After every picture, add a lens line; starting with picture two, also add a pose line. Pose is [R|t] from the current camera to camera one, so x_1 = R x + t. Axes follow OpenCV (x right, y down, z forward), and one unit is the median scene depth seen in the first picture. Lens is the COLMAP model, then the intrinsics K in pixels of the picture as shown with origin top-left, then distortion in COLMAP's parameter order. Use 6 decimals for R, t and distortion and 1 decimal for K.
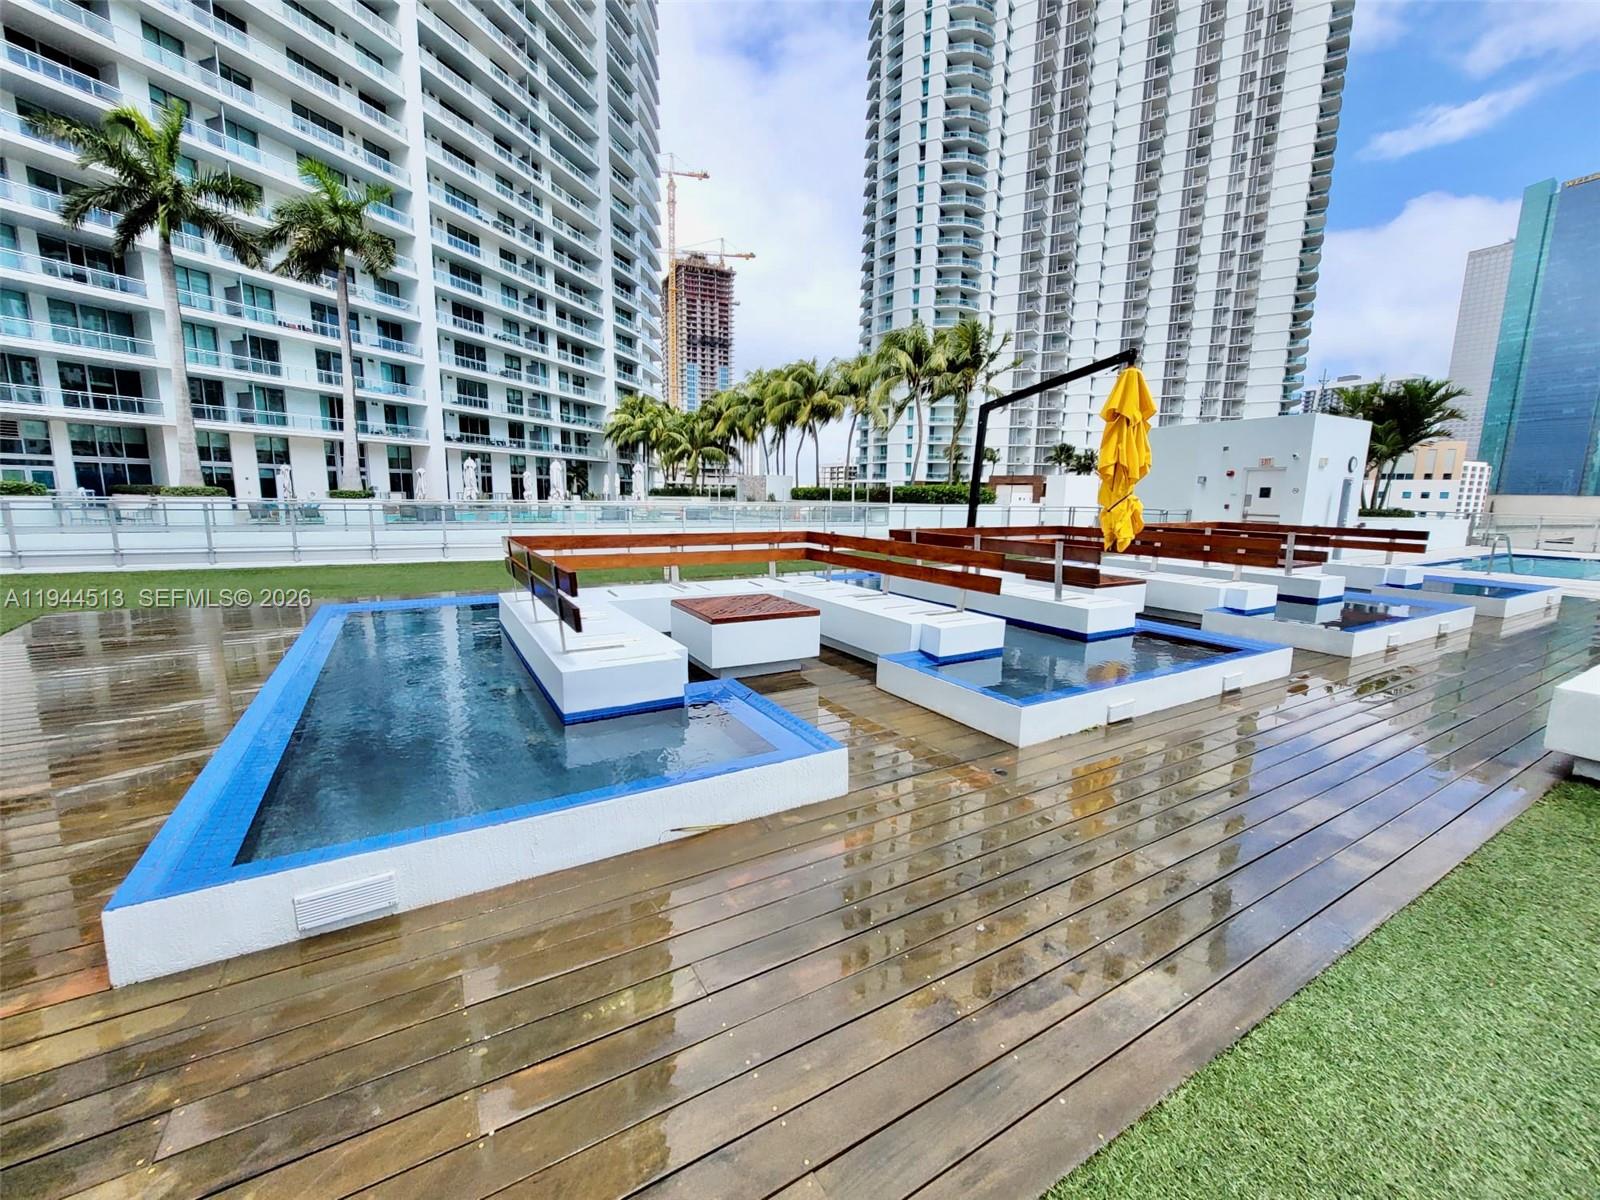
lens RADIAL K [[654.1, 0, 789.8], [0, 654.1, 600.3], [0, 0, 1]] dist [-0.003966, -0.000002]
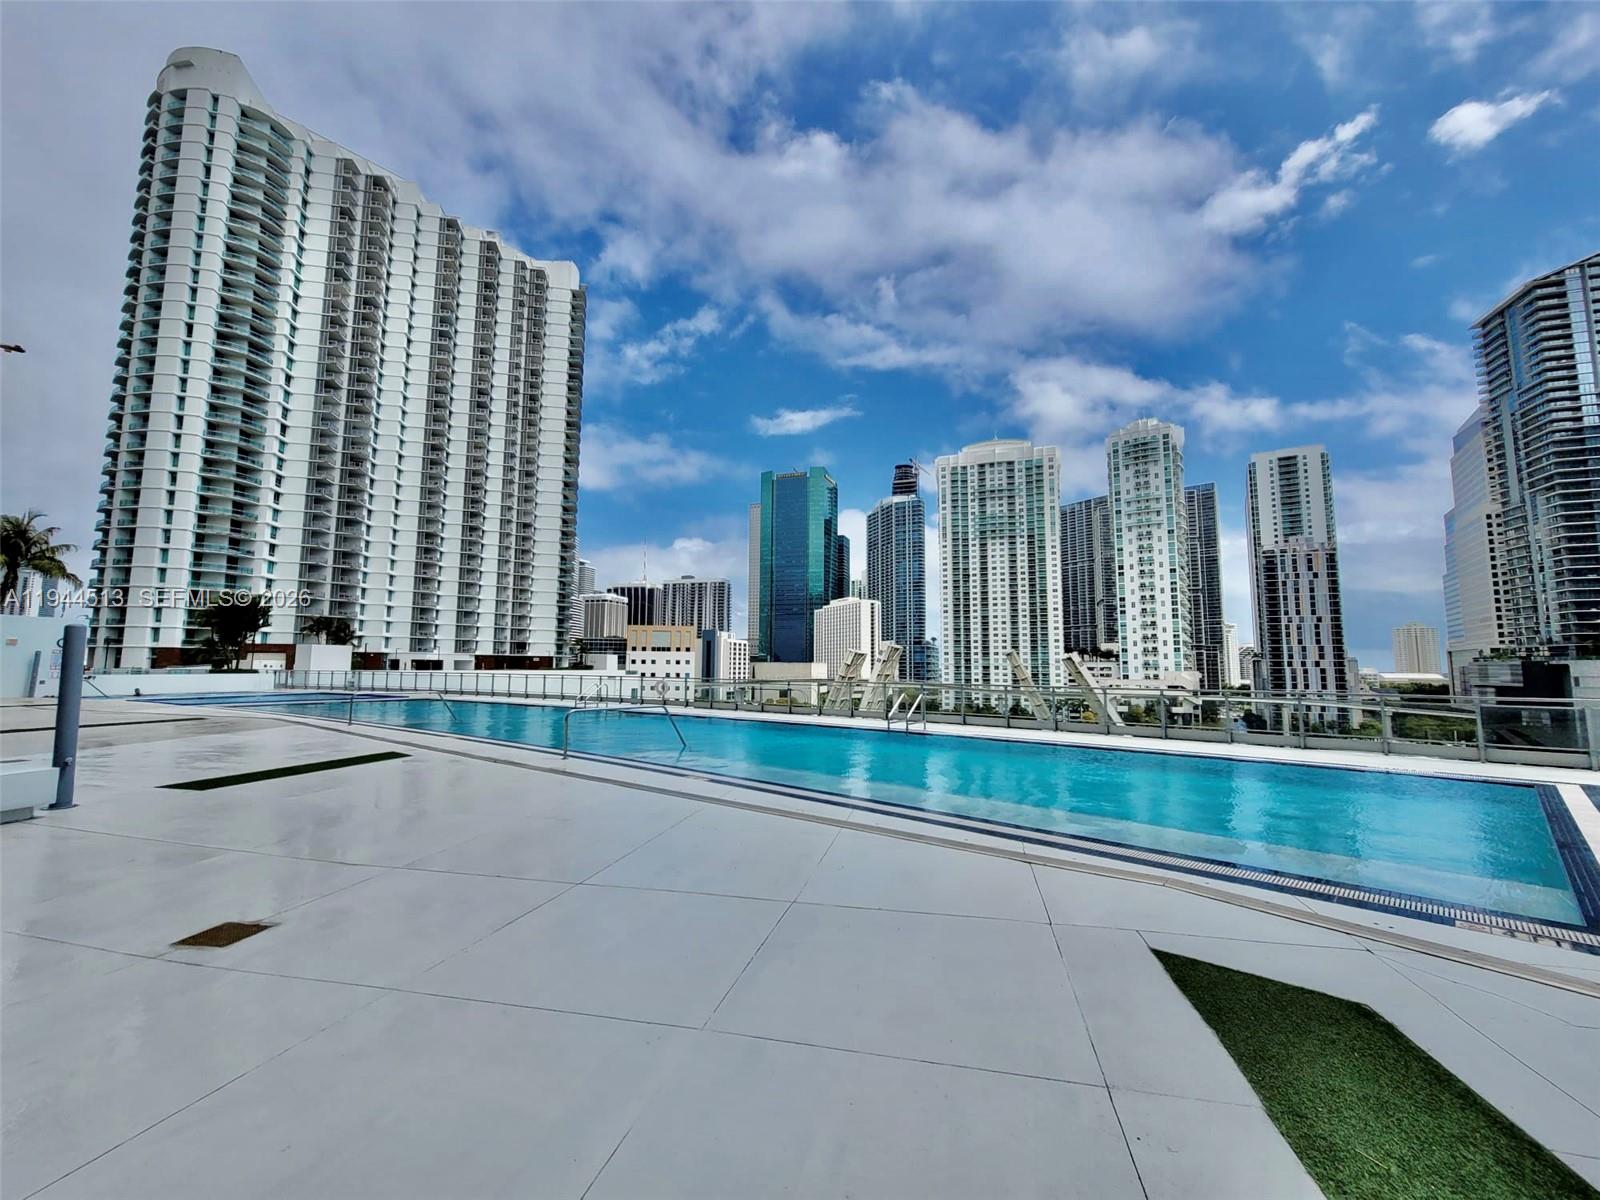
lens RADIAL K [[654.1, 0, 801.1], [0, 654.1, 602.9], [0, 0, 1]] dist [-0.003966, -0.000002]
pose [[0.691376, 0.062760, 0.719764, 0.154990], [0.119005, 0.972721, -0.199128, 0.045183], [-0.712627, 0.223328, 0.665047, -0.262058]]
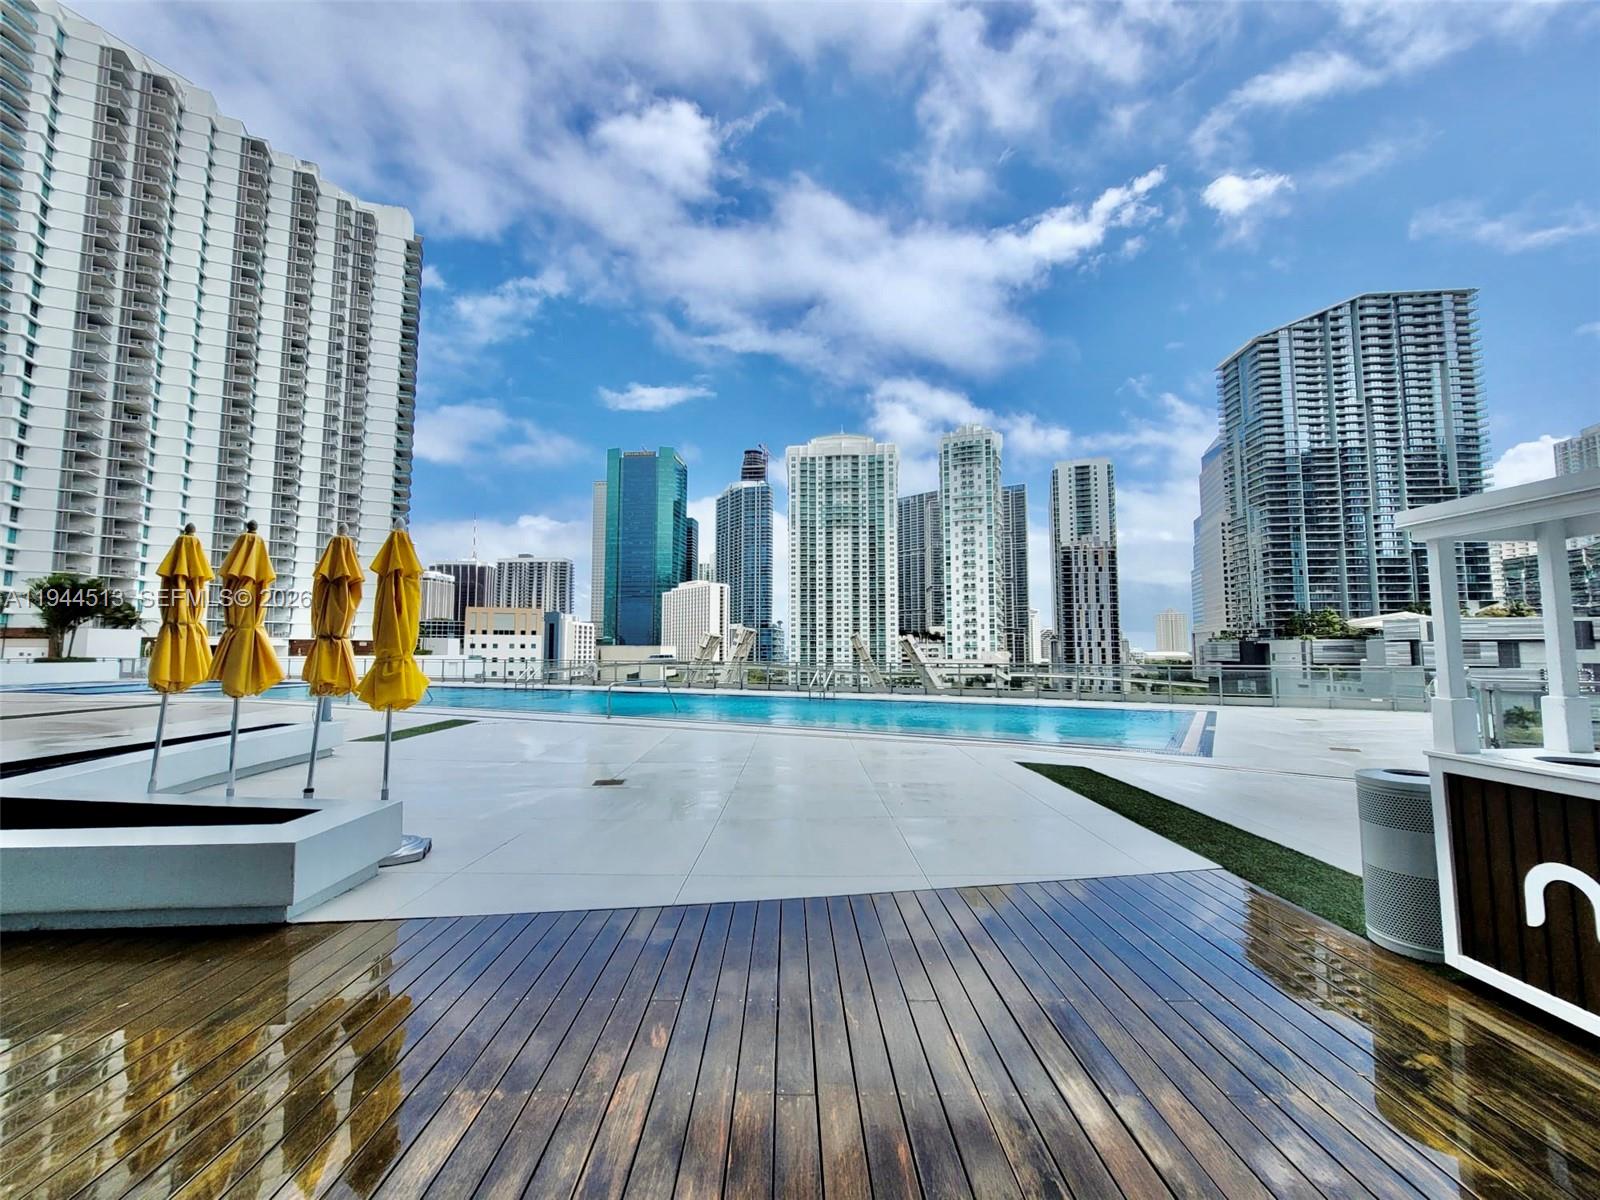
lens RADIAL K [[654.1, 0, 808.0], [0, 654.1, 603.1], [0, 0, 1]] dist [-0.003966, -0.000002]
pose [[0.493184, 0.049555, 0.868512, 0.089170], [0.147778, 0.979093, -0.139780, 0.045998], [-0.857281, 0.197285, 0.475550, -0.273064]]
